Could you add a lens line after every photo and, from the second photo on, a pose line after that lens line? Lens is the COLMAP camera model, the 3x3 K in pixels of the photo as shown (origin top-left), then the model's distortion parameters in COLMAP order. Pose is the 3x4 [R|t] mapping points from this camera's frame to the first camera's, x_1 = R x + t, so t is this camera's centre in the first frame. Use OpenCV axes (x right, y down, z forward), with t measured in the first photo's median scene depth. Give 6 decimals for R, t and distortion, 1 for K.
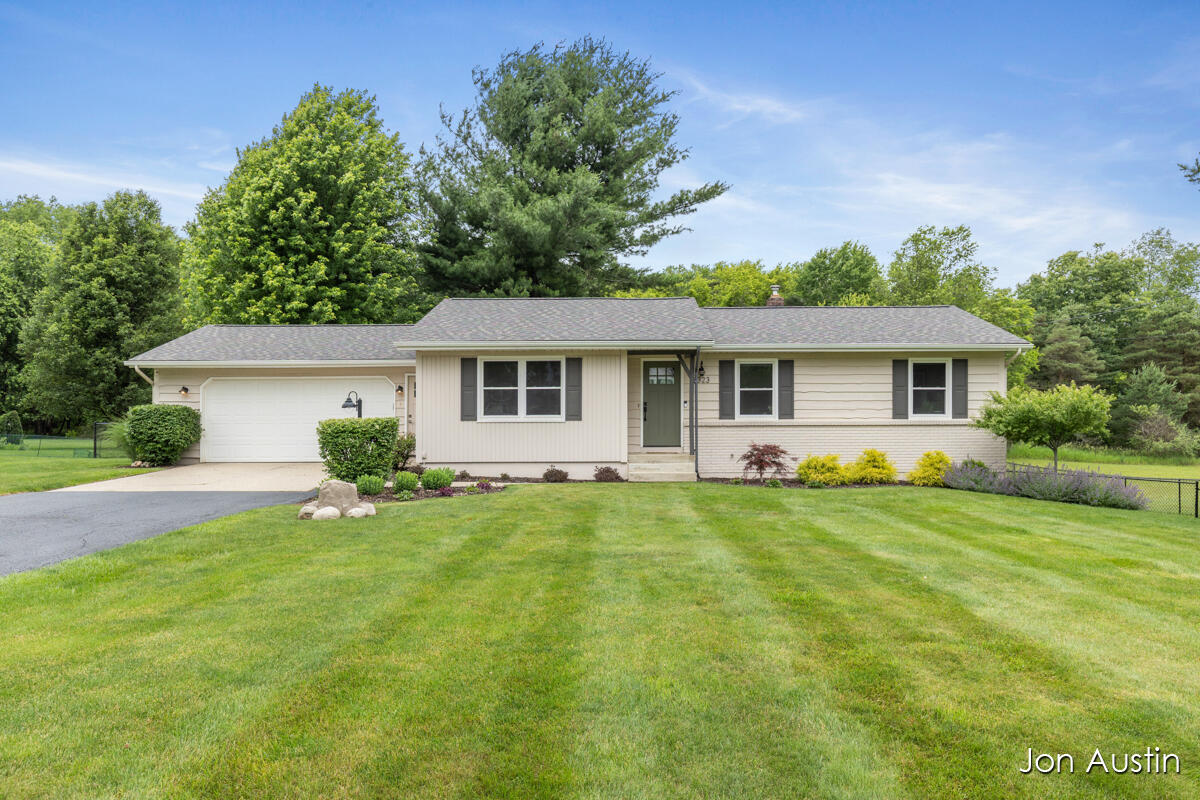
lens RADIAL K [[836.3, 0, 600.0], [0, 836.3, 400.0], [0, 0, 1]] dist [0.001543, 0.000050]
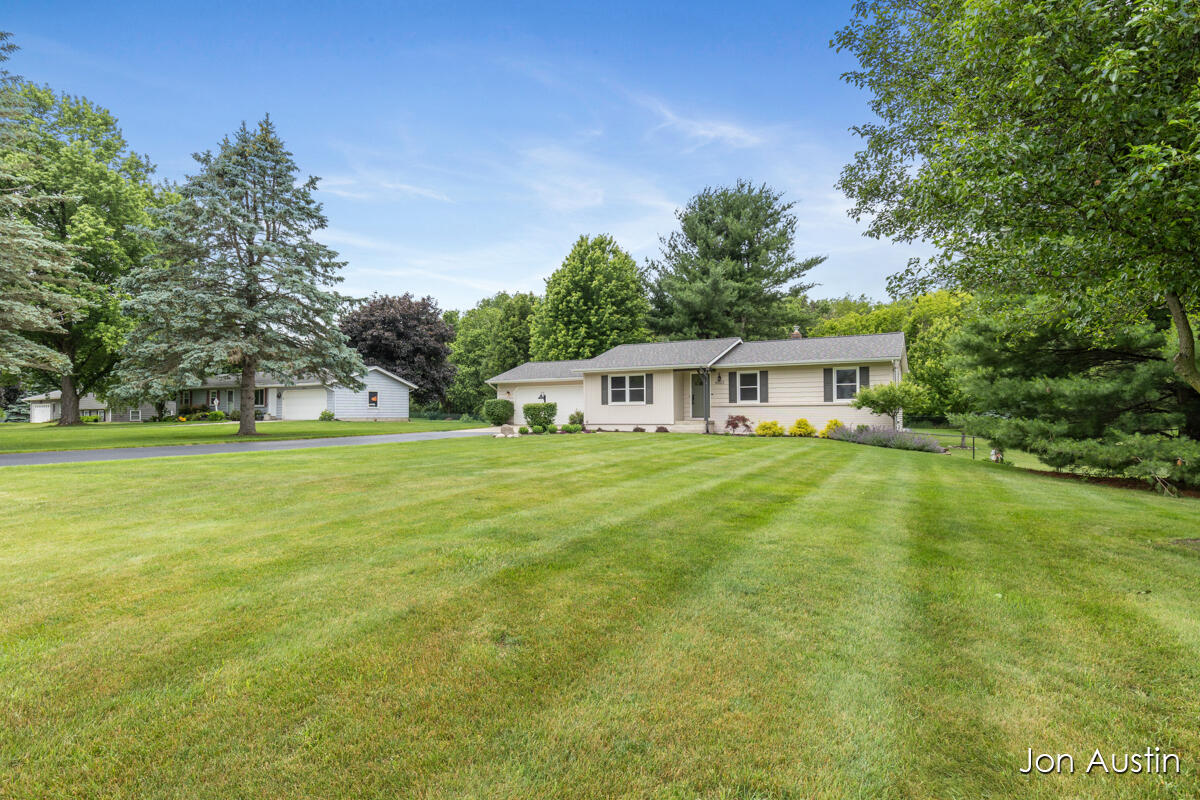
lens RADIAL K [[585.8, 0, 600.0], [0, 585.8, 400.0], [0, 0, 1]] dist [0.000583, 0.000022]
pose [[0.889009, -0.012383, -0.457721, 0.494781], [0.014397, 0.999896, 0.000911, 0.010469], [0.457663, -0.007399, 0.889095, -0.326162]]
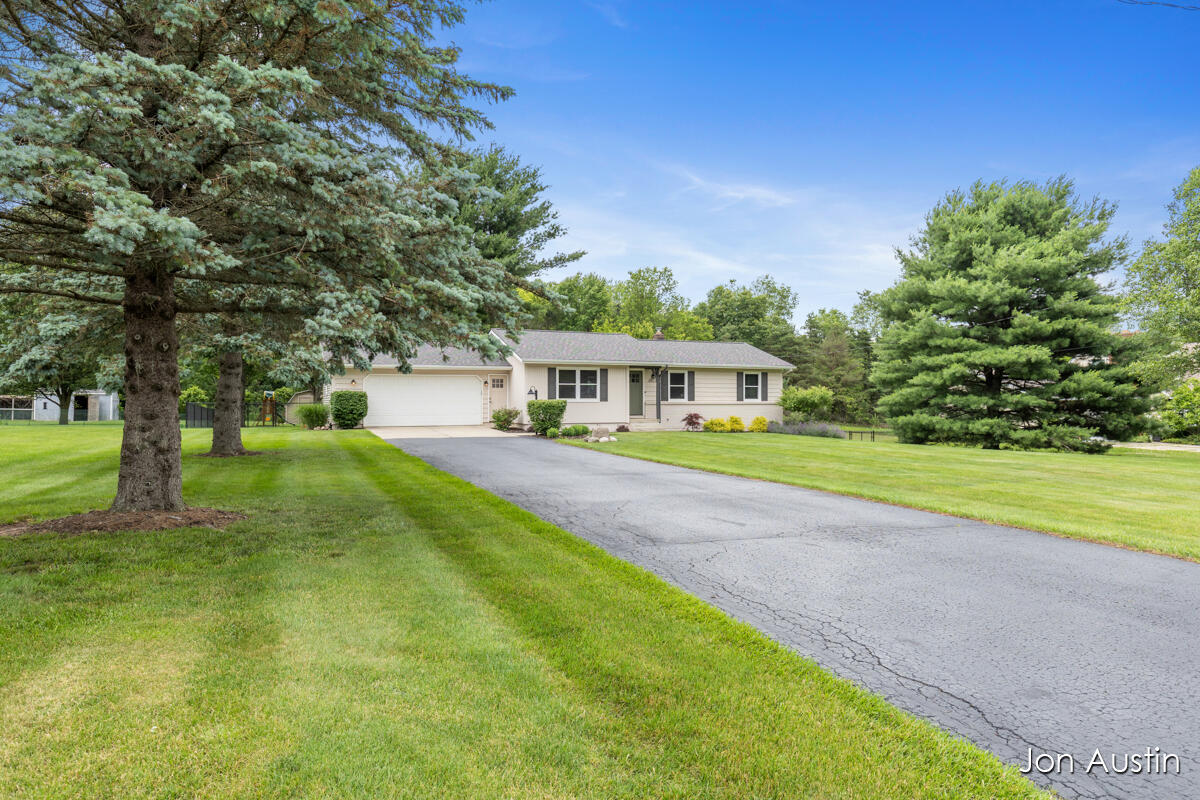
lens RADIAL K [[773.5, 0, 600.0], [0, 773.5, 400.0], [0, 0, 1]] dist [0.000587, 0.000011]
pose [[0.913209, 0.003432, 0.407478, -0.723506], [-0.011230, 0.999797, 0.016749, -0.008157], [-0.407337, -0.019871, 0.913062, -0.588544]]
